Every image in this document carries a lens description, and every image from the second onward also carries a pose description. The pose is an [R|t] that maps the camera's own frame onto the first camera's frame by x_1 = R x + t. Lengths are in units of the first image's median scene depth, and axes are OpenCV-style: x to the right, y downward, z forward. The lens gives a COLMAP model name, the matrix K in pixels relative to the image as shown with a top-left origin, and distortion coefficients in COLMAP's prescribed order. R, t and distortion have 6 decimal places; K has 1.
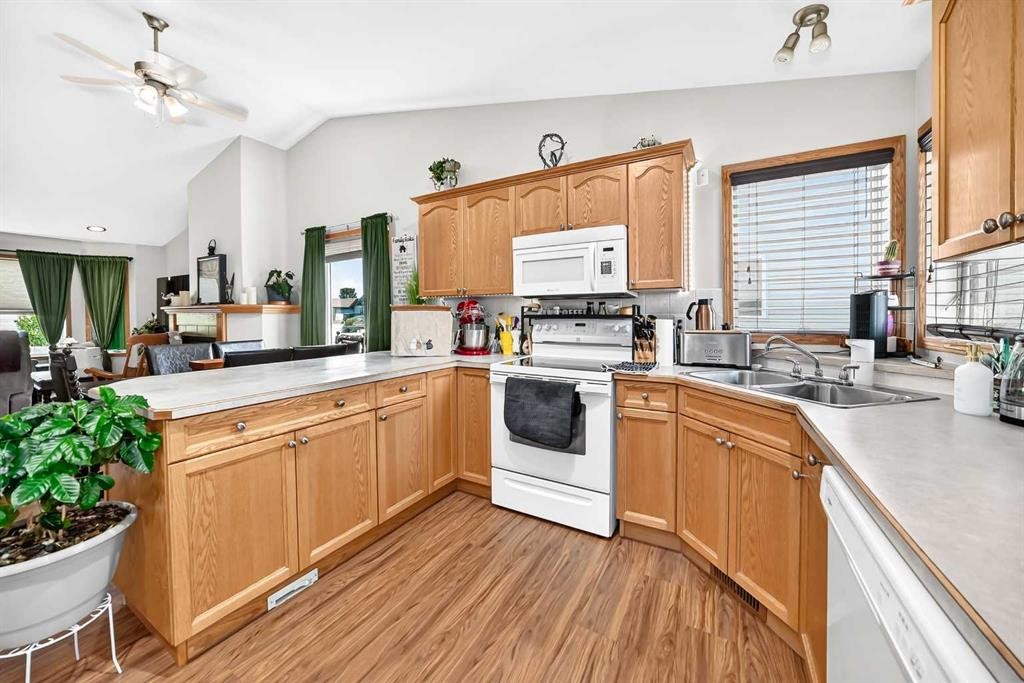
lens RADIAL K [[379.0, 0, 513.9], [0, 379.0, 323.6], [0, 0, 1]] dist [-0.013110, 0.000145]
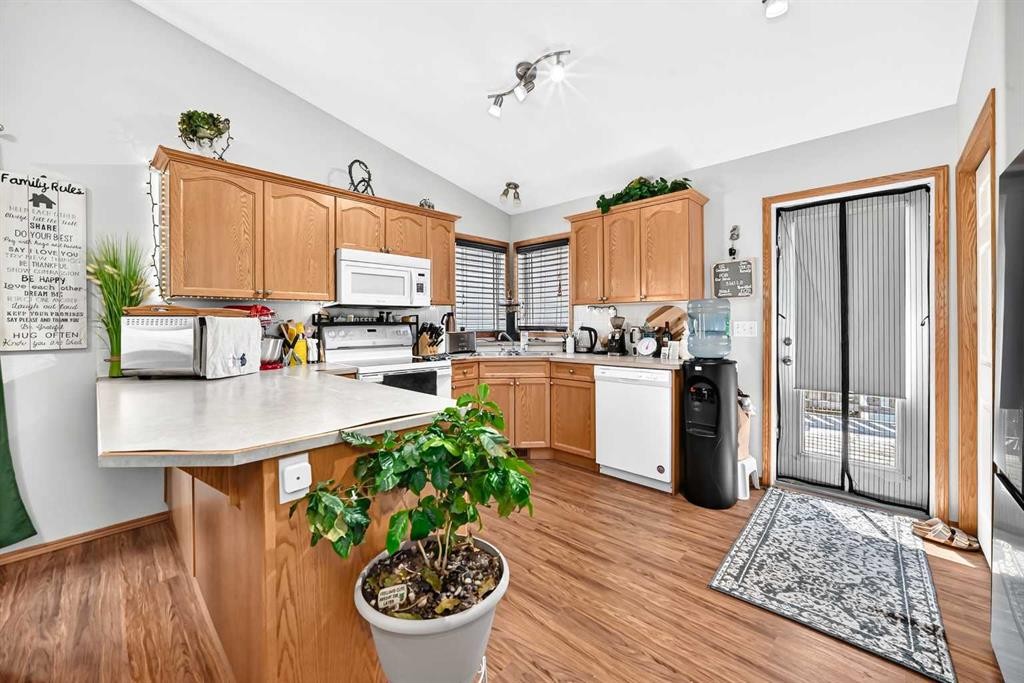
lens RADIAL K [[404.4, 0, 514.8], [0, 404.4, 325.0], [0, 0, 1]] dist [-0.000072, 0.000050]
pose [[0.249836, -0.004138, 0.968279, -1.072510], [0.025464, 0.999673, -0.002299, -0.000076], [-0.967953, 0.025231, 0.249860, 0.294885]]
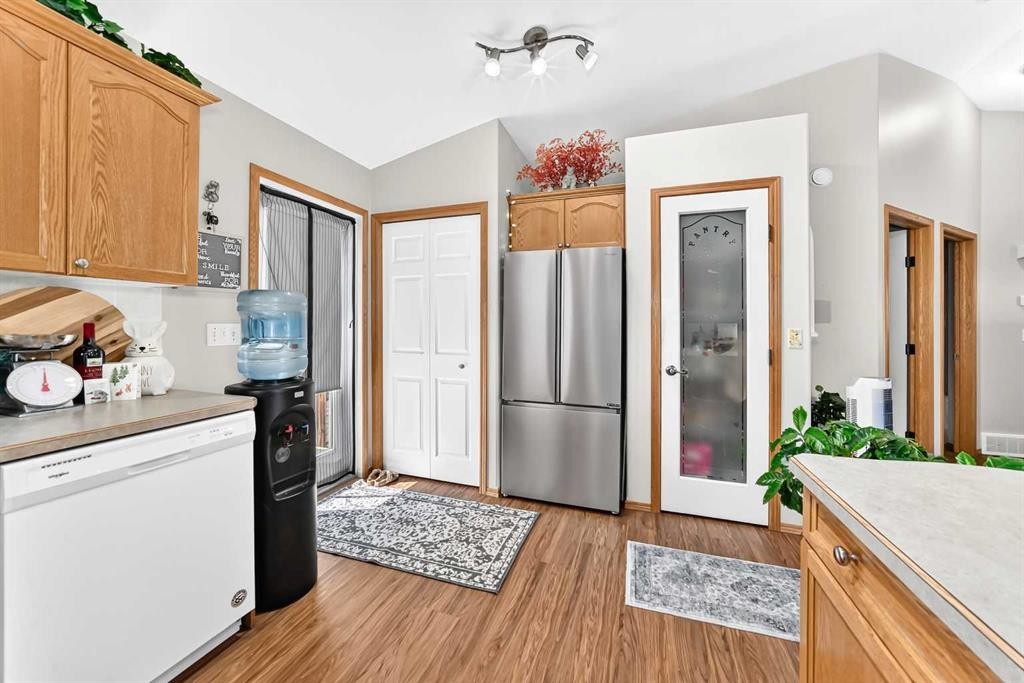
lens RADIAL K [[379.0, 0, 513.9], [0, 379.0, 323.6], [0, 0, 1]] dist [-0.013110, 0.000145]
pose [[-0.984897, -0.002919, -0.173118, -0.139689], [-0.006420, 0.999786, 0.019665, -0.016649], [0.173023, 0.020479, -0.984705, 0.838001]]
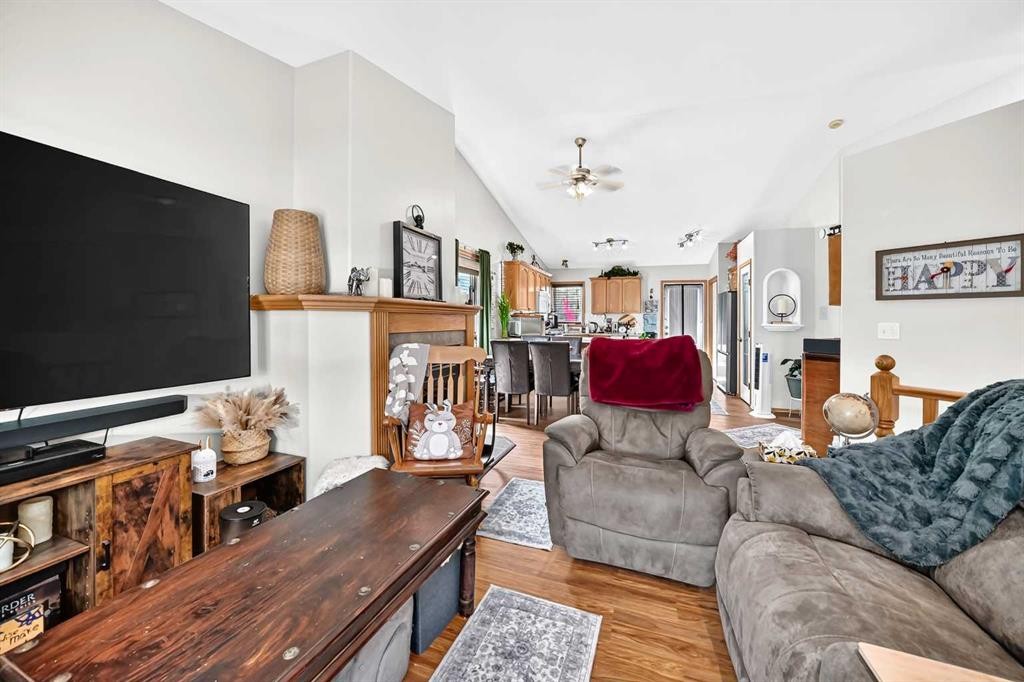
lens RADIAL K [[370.7, 0, 517.5], [0, 370.7, 332.0], [0, 0, 1]] dist [-0.013426, 0.000165]
pose [[-0.152388, -0.027818, 0.987929, -2.925979], [0.018133, 0.999357, 0.030937, -0.020709], [-0.988154, 0.022628, -0.151786, 1.730937]]
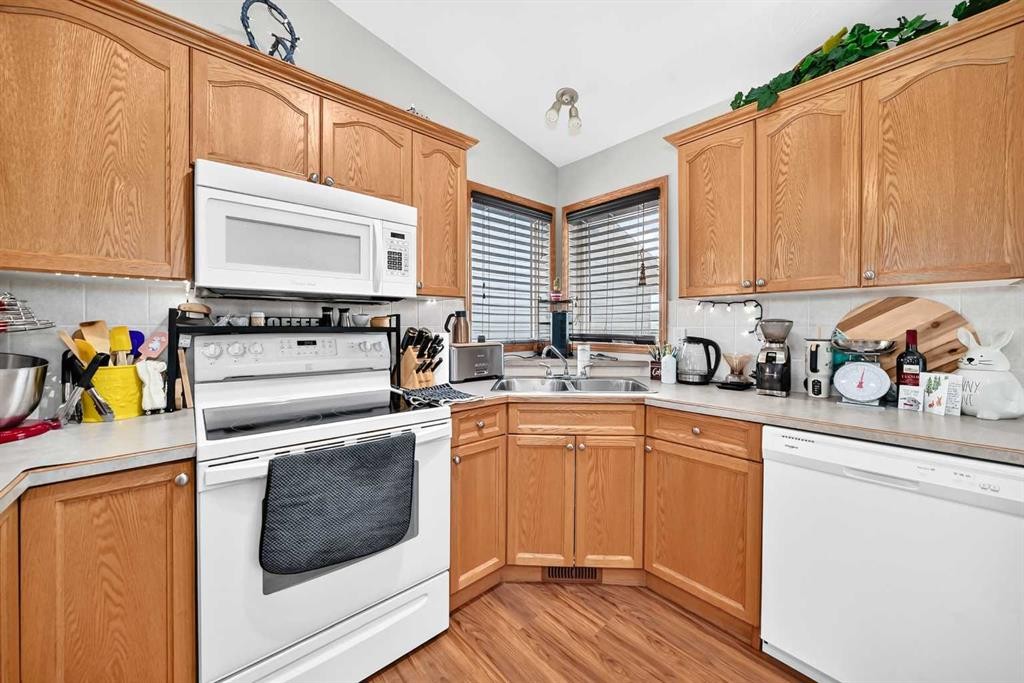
lens RADIAL K [[370.7, 0, 517.5], [0, 370.7, 332.5], [0, 0, 1]] dist [-0.013426, 0.000165]
pose [[0.315443, -0.010060, 0.948891, -0.335971], [0.018405, 0.999821, 0.004481, -0.011667], [-0.948766, 0.016051, 0.315572, 0.552249]]
